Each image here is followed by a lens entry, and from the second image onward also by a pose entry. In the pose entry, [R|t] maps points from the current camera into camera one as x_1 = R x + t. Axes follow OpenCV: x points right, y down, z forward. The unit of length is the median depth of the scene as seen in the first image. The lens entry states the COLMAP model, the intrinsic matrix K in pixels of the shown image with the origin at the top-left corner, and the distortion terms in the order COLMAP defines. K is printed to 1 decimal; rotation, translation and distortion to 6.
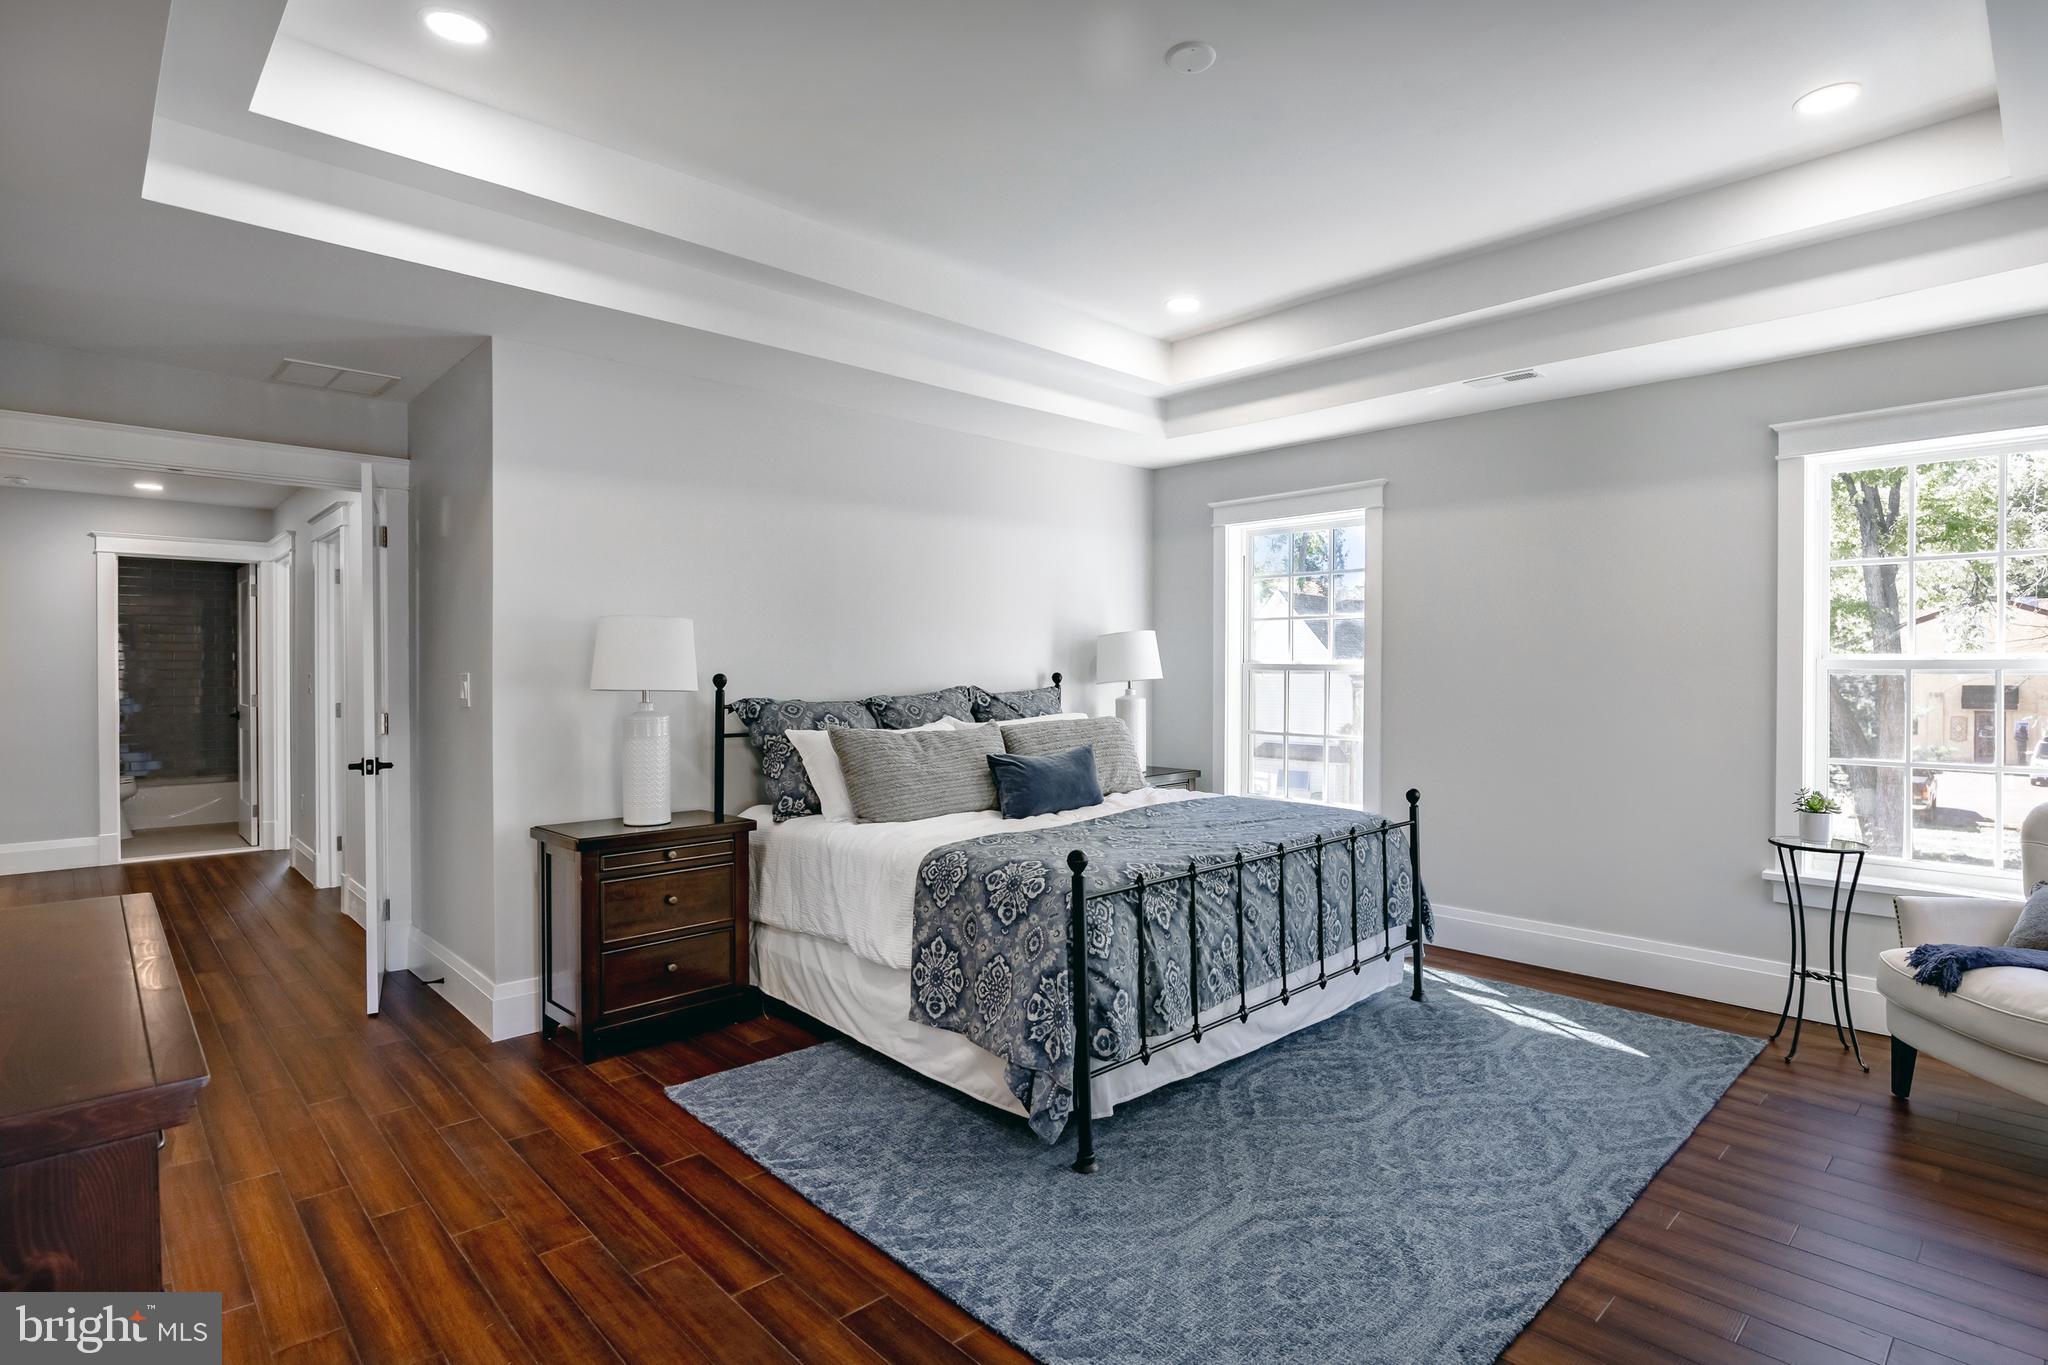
lens RADIAL K [[1036.7, 0, 946.3], [0, 1036.7, 678.0], [0, 0, 1]] dist [-0.029345, 0.000161]
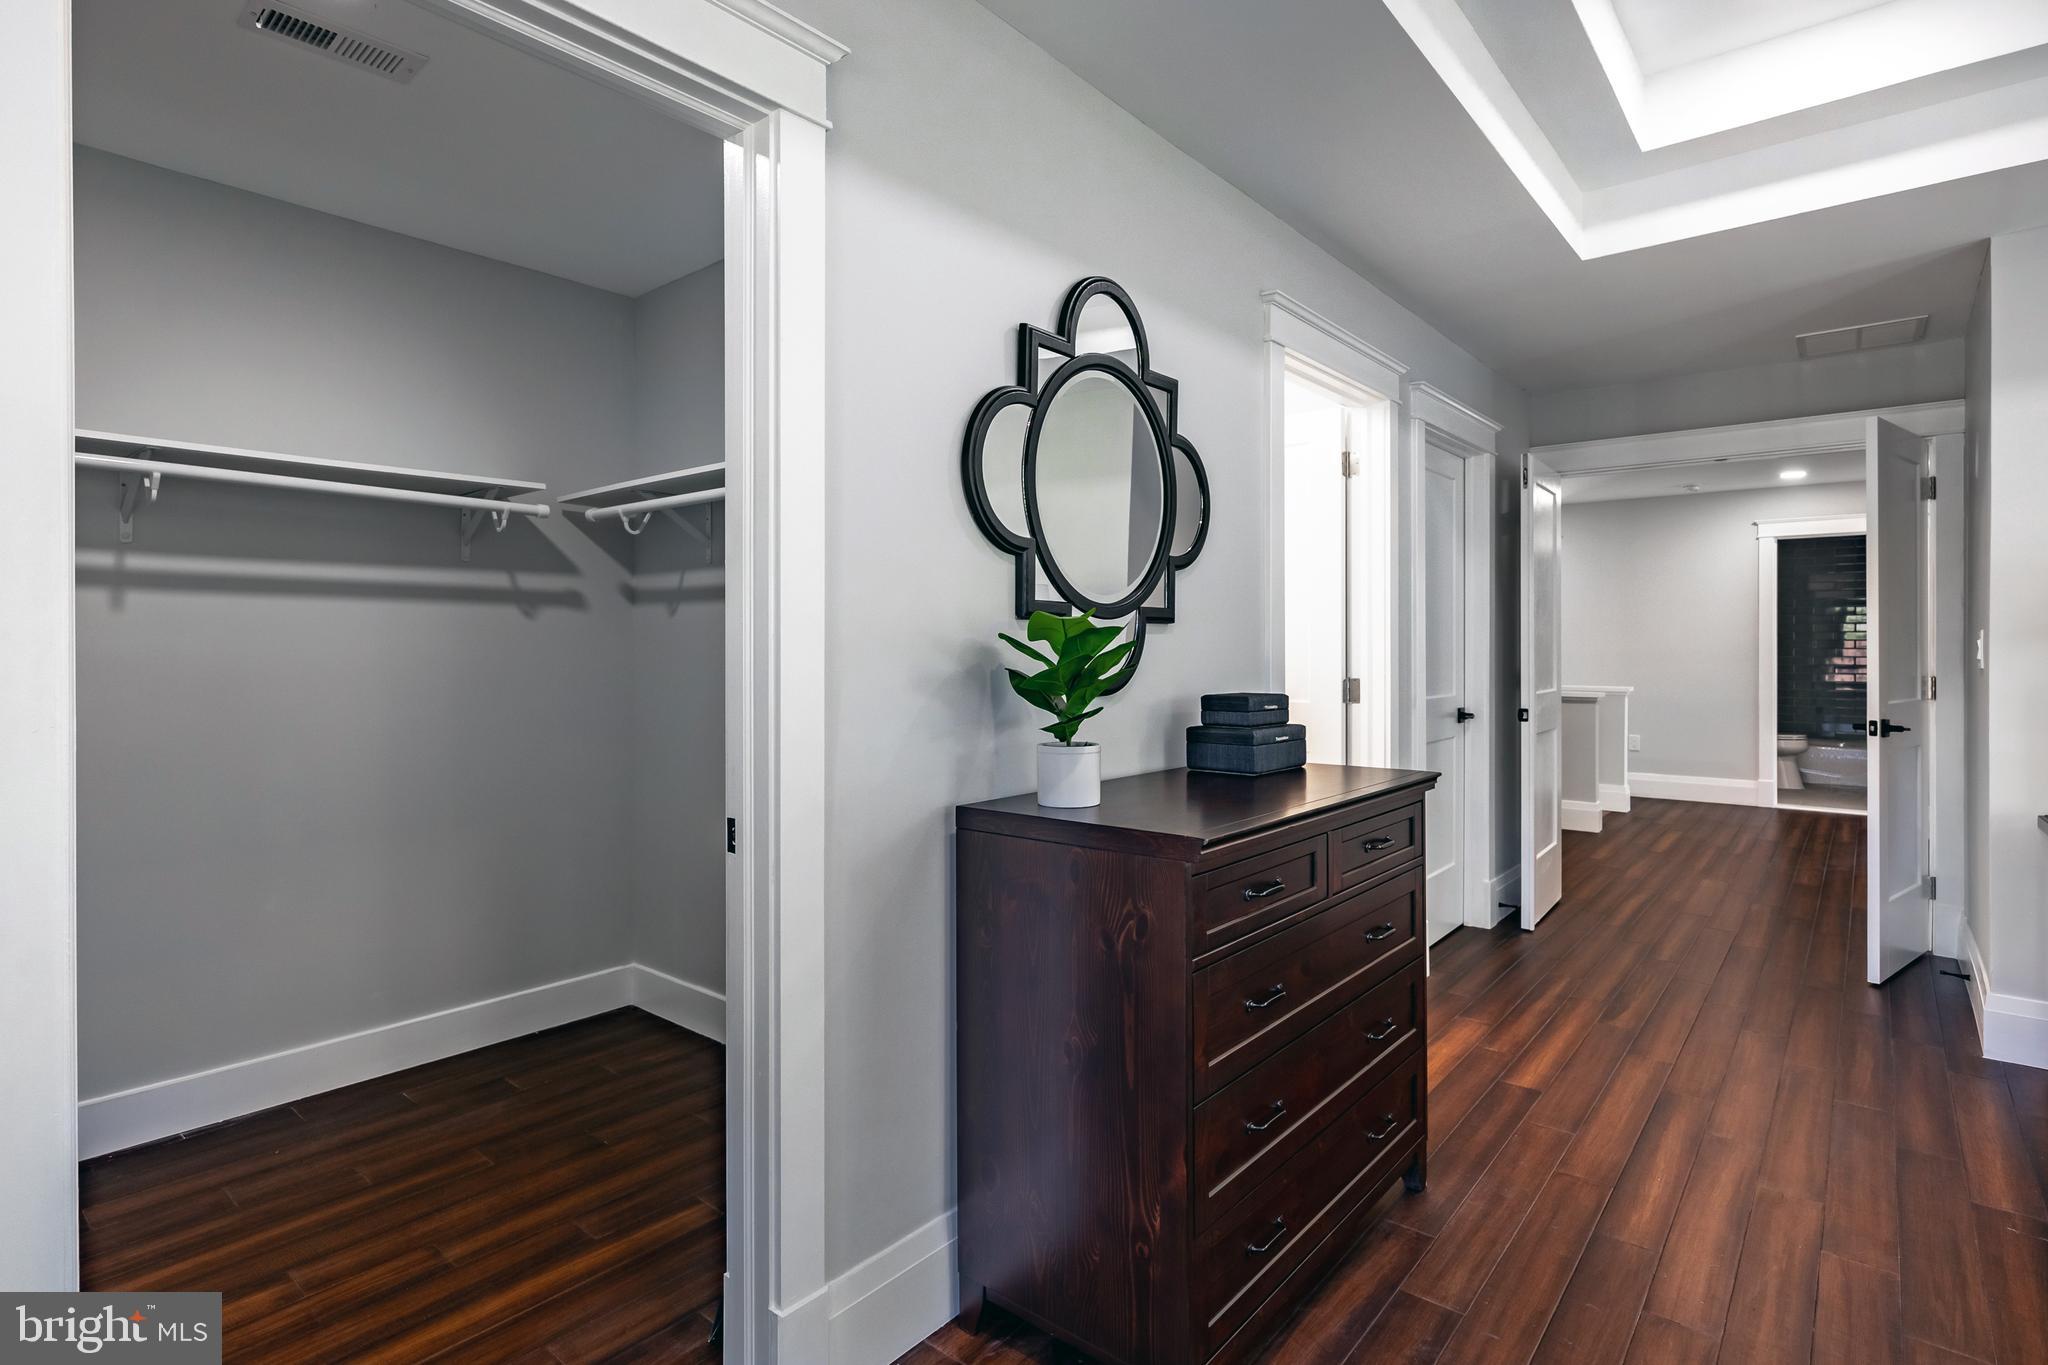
lens RADIAL K [[940.8, 0, 1099.5], [0, 940.8, 645.5], [0, 0, 1]] dist [-0.012774, -0.000027]
pose [[0.170471, 0.000360, -0.985363, 0.128478], [-0.009529, 0.999954, -0.001283, 0.011521], [0.985317, 0.009609, 0.170466, 0.087887]]
